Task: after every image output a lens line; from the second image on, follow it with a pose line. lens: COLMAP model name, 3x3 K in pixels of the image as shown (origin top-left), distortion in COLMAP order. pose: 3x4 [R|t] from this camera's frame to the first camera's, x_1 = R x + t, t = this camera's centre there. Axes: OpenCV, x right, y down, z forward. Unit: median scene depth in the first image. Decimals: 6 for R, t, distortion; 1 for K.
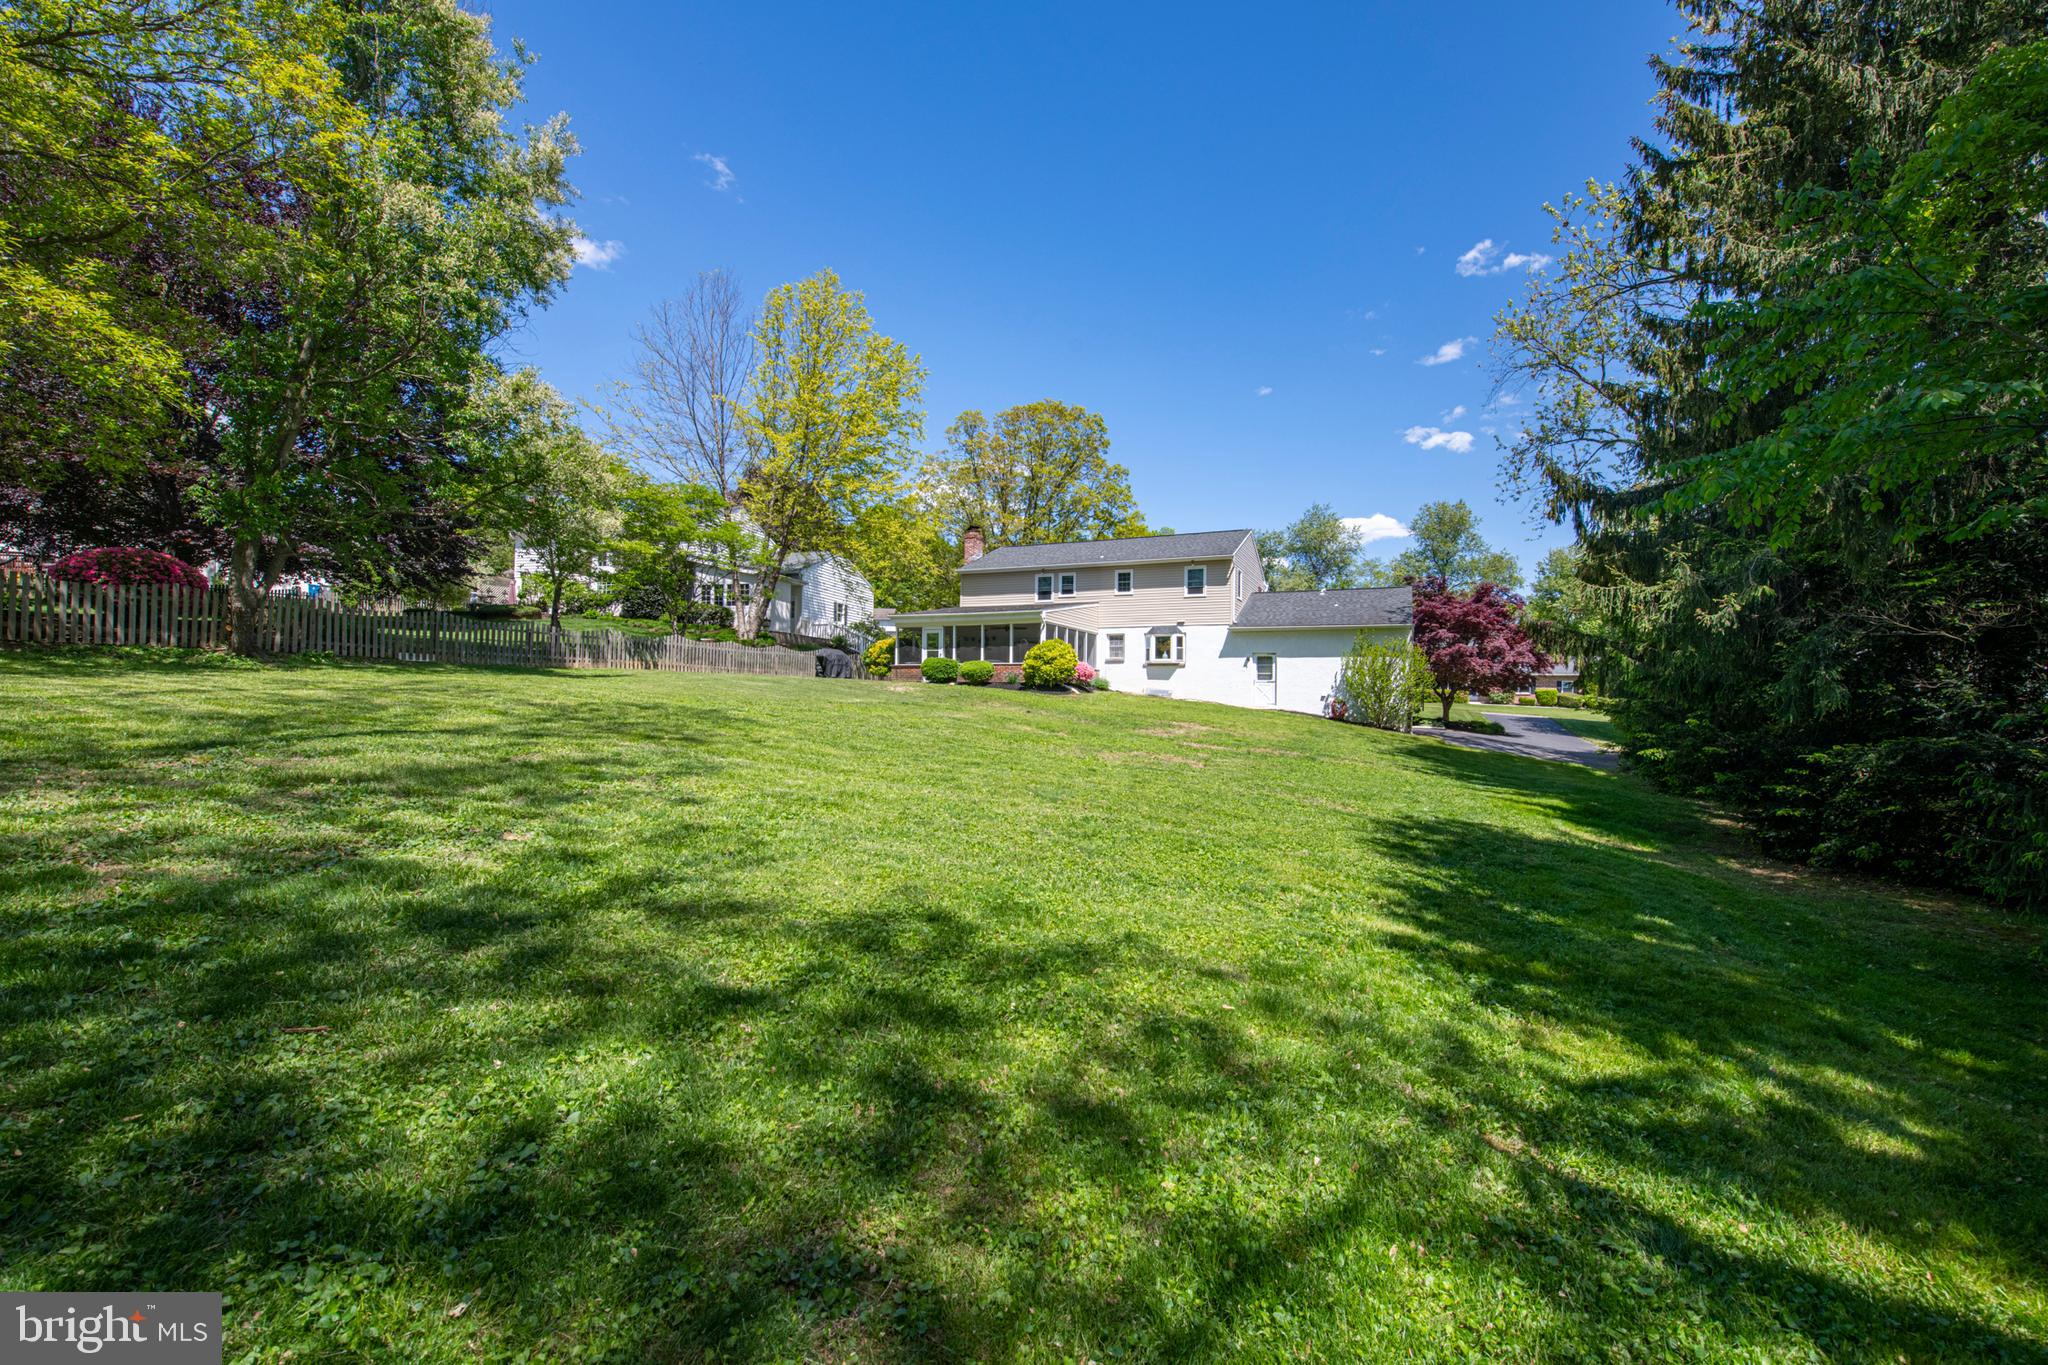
lens RADIAL K [[795.2, 0, 1020.9], [0, 795.2, 685.9], [0, 0, 1]] dist [-0.001102, -0.000119]
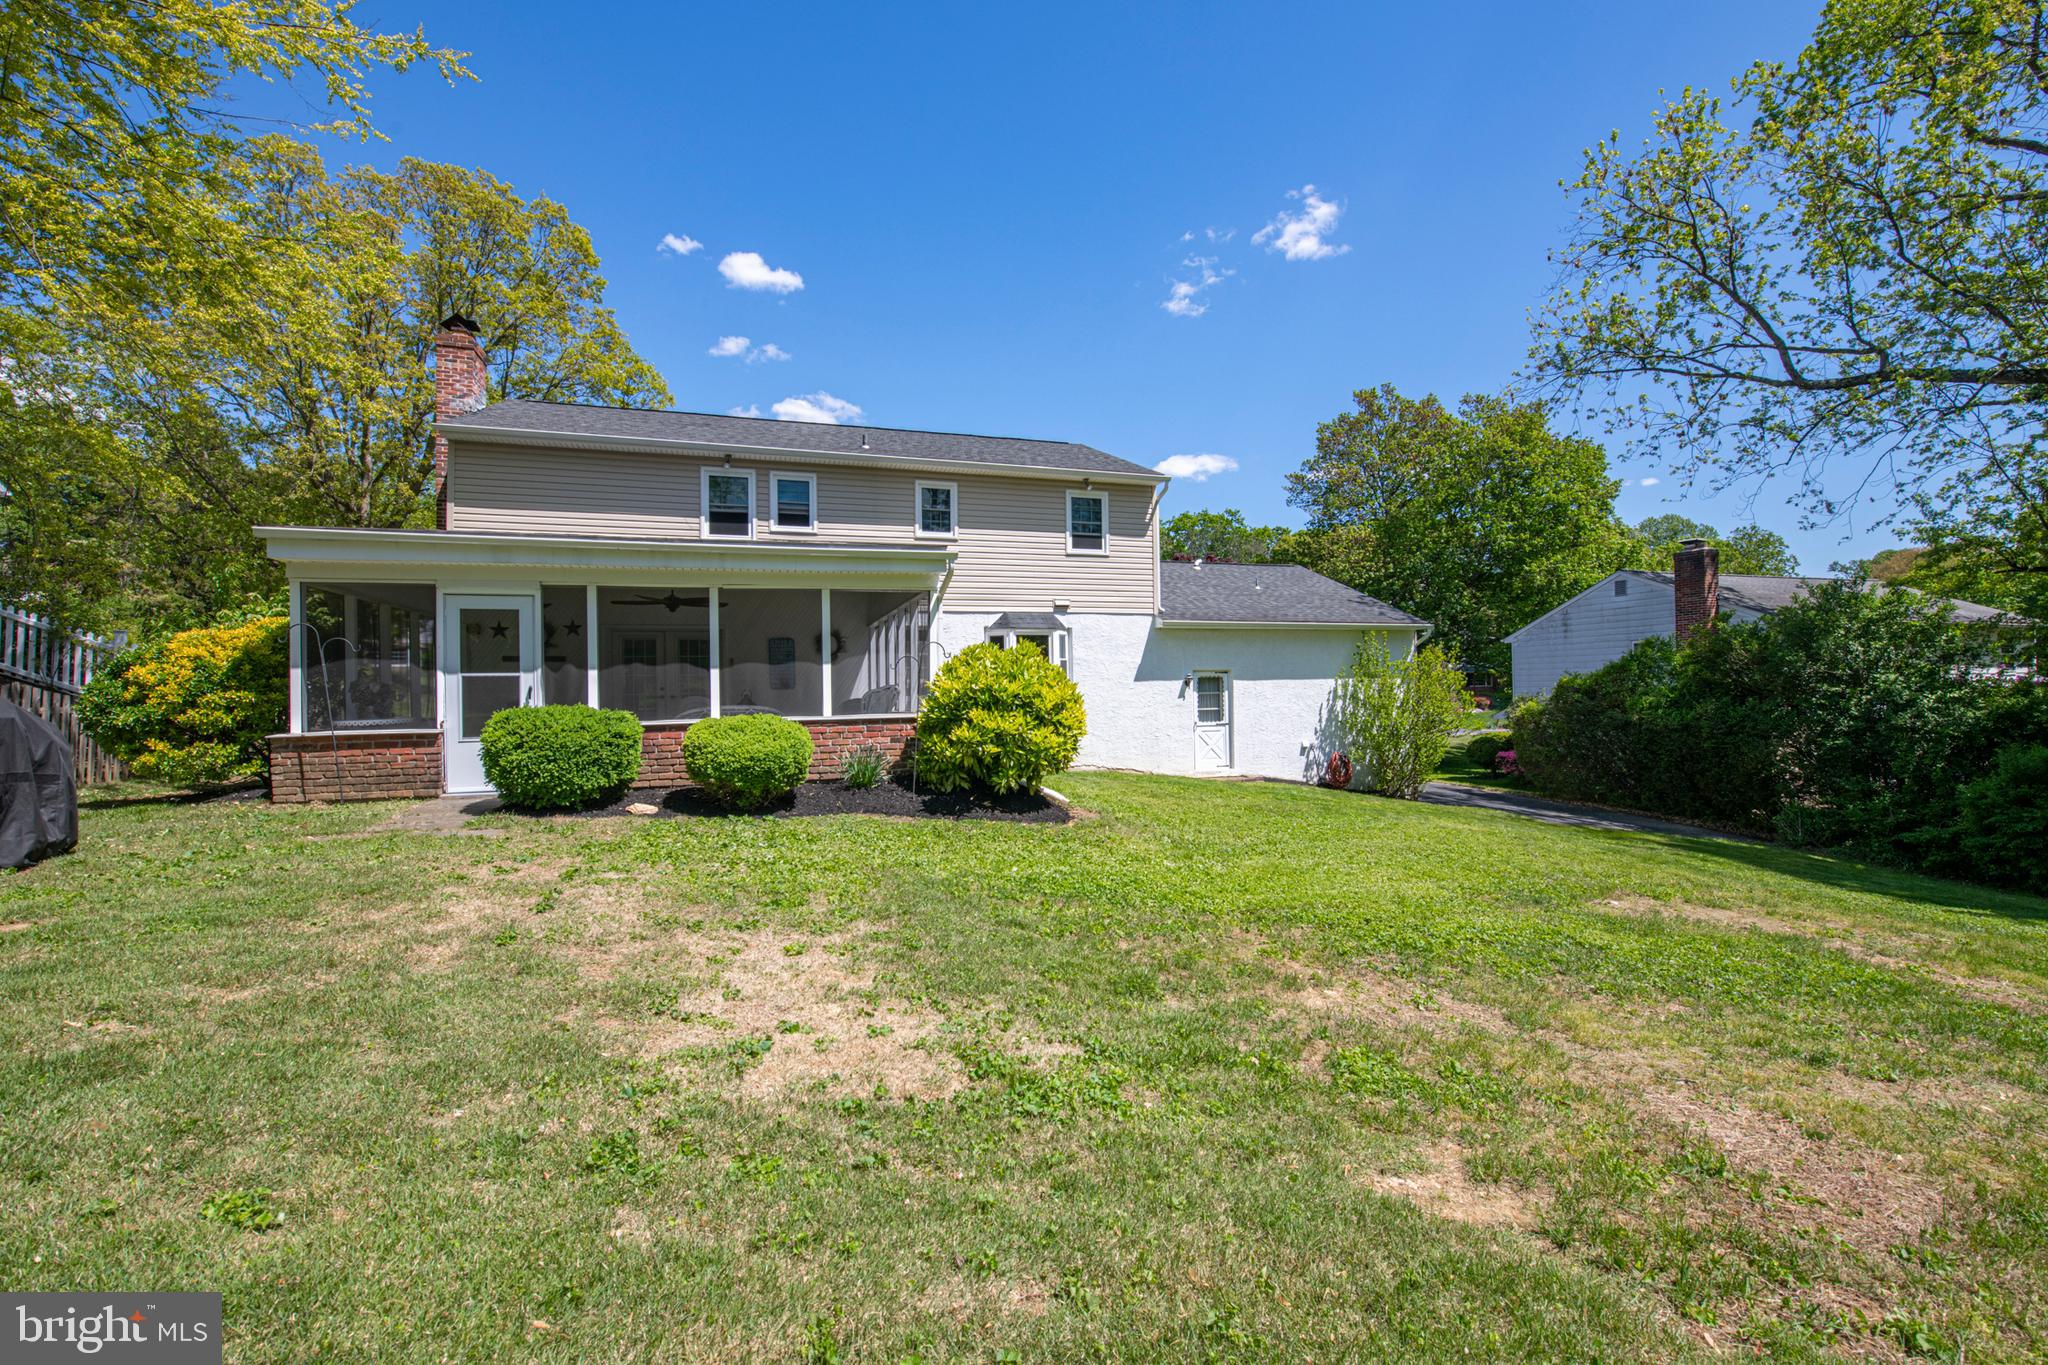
lens RADIAL K [[862.4, 0, 1025.8], [0, 862.4, 690.2], [0, 0, 1]] dist [0.000354, -0.000027]
pose [[0.730821, -0.026332, 0.682061, -0.174225], [0.016168, 0.999643, 0.021269, -0.042243], [-0.682377, -0.004516, 0.730986, 0.653887]]
